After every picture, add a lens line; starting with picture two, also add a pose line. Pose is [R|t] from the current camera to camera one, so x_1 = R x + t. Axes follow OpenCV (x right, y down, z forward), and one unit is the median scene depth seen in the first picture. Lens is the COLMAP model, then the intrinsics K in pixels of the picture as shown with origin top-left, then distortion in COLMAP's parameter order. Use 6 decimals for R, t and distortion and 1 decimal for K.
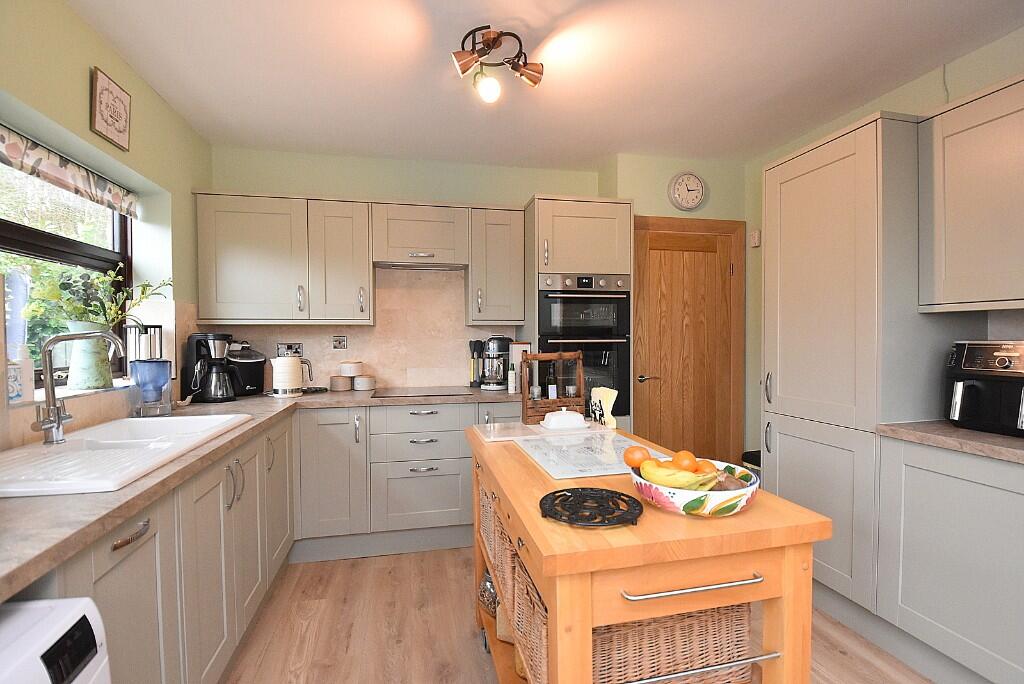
lens RADIAL K [[470.2, 0, 512.0], [0, 470.2, 342.0], [0, 0, 1]] dist [-0.000364, -0.016531]
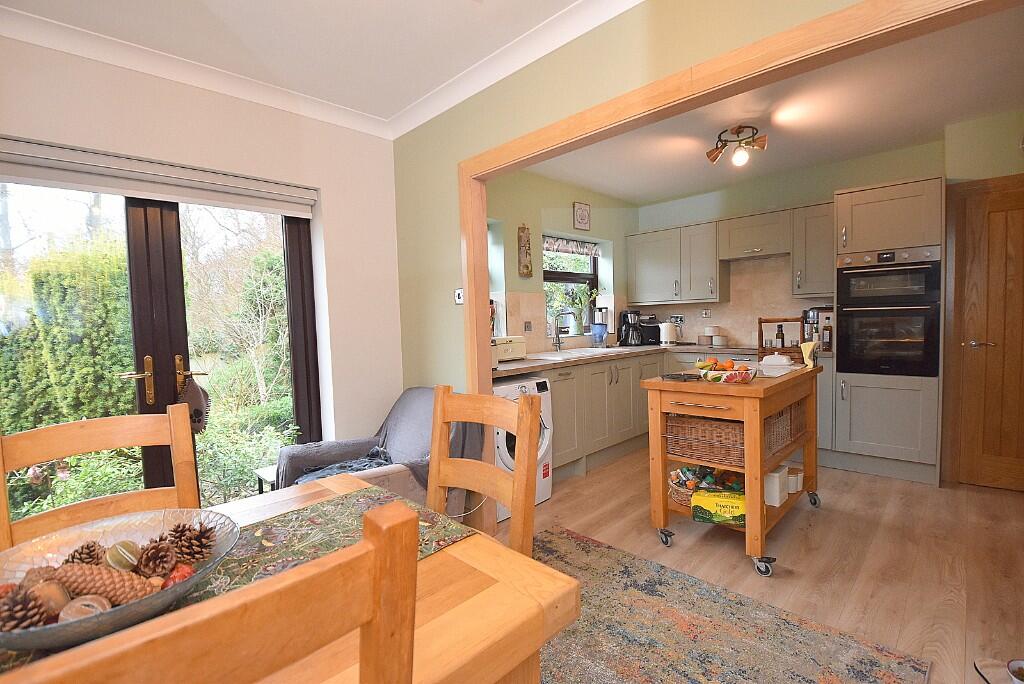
lens RADIAL K [[470.2, 0, 512.0], [0, 470.2, 342.0], [0, 0, 1]] dist [-0.000364, -0.016531]
pose [[0.539404, 0.029928, -0.841515, 0.705880], [0.017908, 0.998734, 0.046998, 0.011261], [0.841856, -0.040421, 0.538186, -0.440027]]
